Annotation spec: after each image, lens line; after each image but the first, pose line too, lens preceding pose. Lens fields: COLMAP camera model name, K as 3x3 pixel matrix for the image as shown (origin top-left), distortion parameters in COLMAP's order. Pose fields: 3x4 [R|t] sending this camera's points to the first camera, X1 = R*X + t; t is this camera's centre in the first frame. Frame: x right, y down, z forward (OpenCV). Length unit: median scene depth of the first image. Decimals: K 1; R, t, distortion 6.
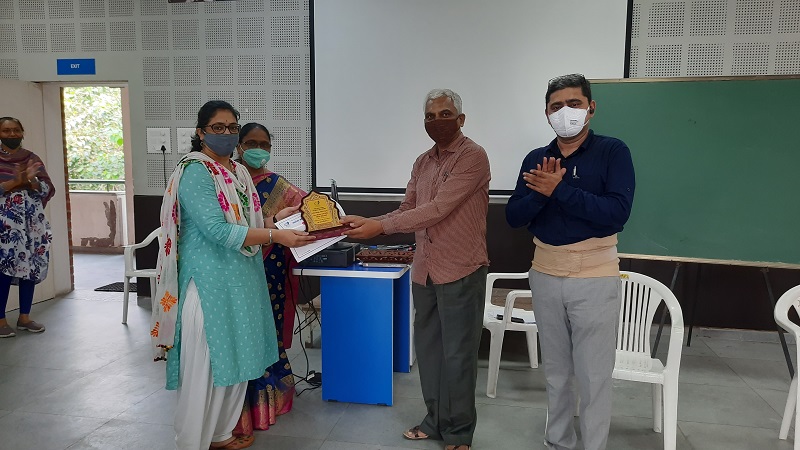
lens RADIAL K [[580.7, 0, 407.7], [0, 580.7, 226.8], [0, 0, 1]] dist [0.059820, -0.067158]
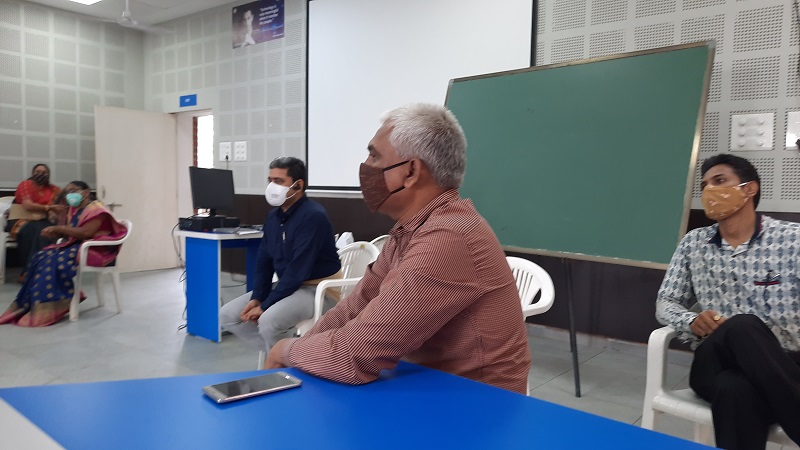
lens RADIAL K [[583.7, 0, 408.1], [0, 583.7, 226.3], [0, 0, 1]] dist [0.057783, -0.065359]
pose [[0.882243, 0.036976, -0.469340, 0.610369], [-0.064046, 0.997070, -0.041838, 0.054163], [0.466418, 0.066970, 0.882026, 0.033704]]
